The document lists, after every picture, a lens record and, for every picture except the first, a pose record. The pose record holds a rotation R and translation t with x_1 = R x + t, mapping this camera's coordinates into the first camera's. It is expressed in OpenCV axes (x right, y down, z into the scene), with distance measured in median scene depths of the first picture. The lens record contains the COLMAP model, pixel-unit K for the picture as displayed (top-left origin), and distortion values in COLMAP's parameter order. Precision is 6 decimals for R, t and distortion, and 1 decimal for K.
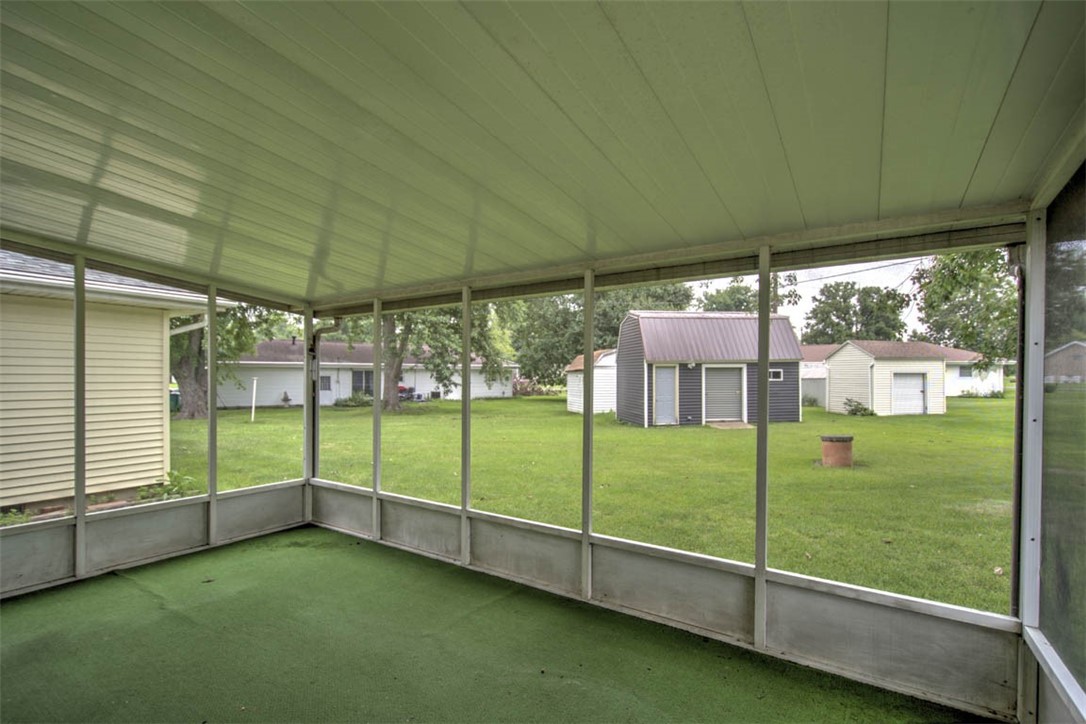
lens RADIAL K [[491.3, 0, 540.8], [0, 491.3, 367.2], [0, 0, 1]] dist [0.002749, 0.000261]
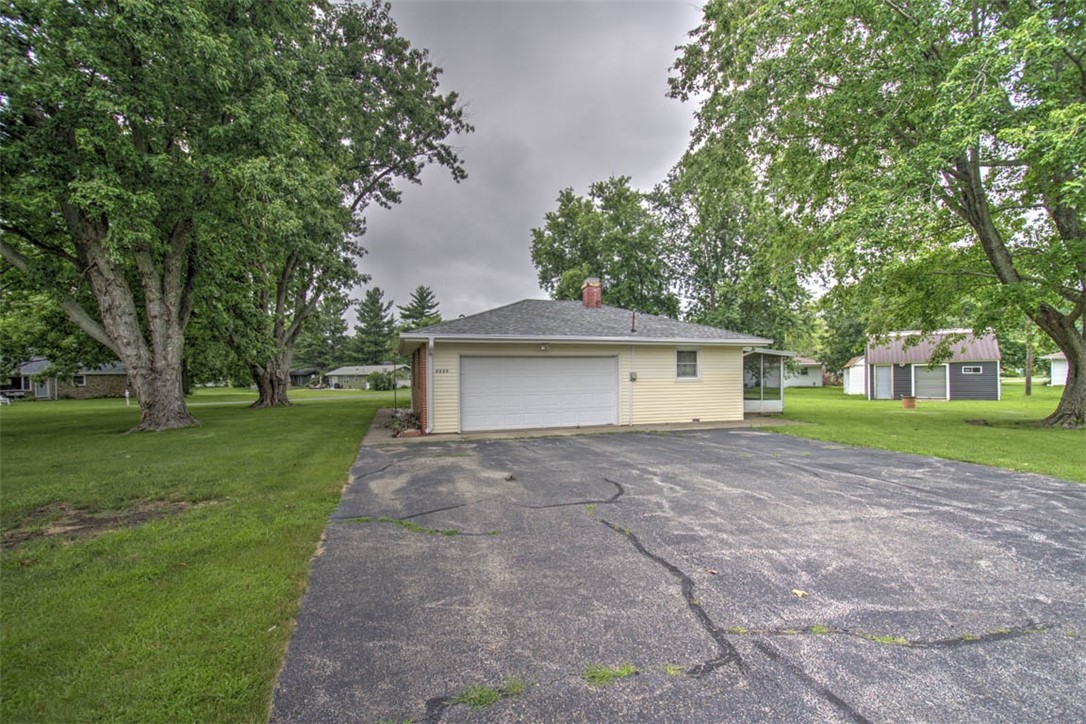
lens RADIAL K [[458.1, 0, 532.2], [0, 458.1, 369.6], [0, 0, 1]] dist [0.002598, 0.000056]
pose [[0.753035, -0.008682, -0.657923, 0.323447], [0.019027, 0.999782, 0.008585, -0.021099], [0.657705, -0.018983, 0.753036, -0.893087]]
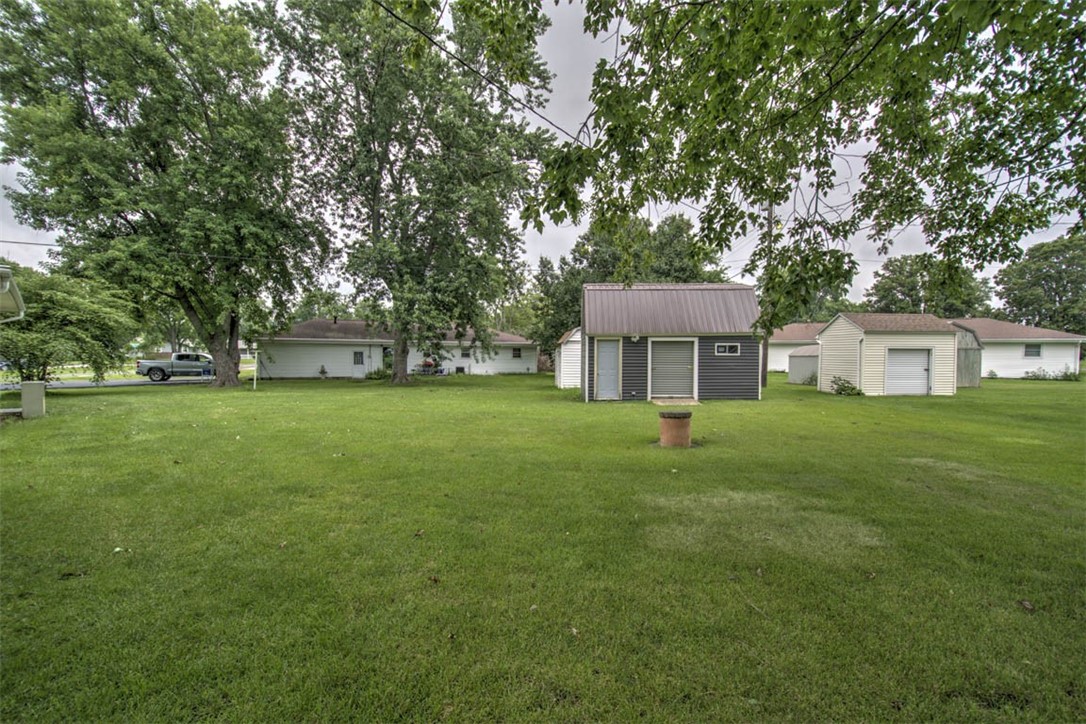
lens RADIAL K [[458.1, 0, 550.0], [0, 458.1, 363.1], [0, 0, 1]] dist [0.002598, 0.000056]
pose [[0.987001, 0.009140, -0.160454, 0.238170], [-0.003773, 0.999424, 0.033726, 0.012046], [0.160670, -0.032682, 0.986467, 0.075260]]
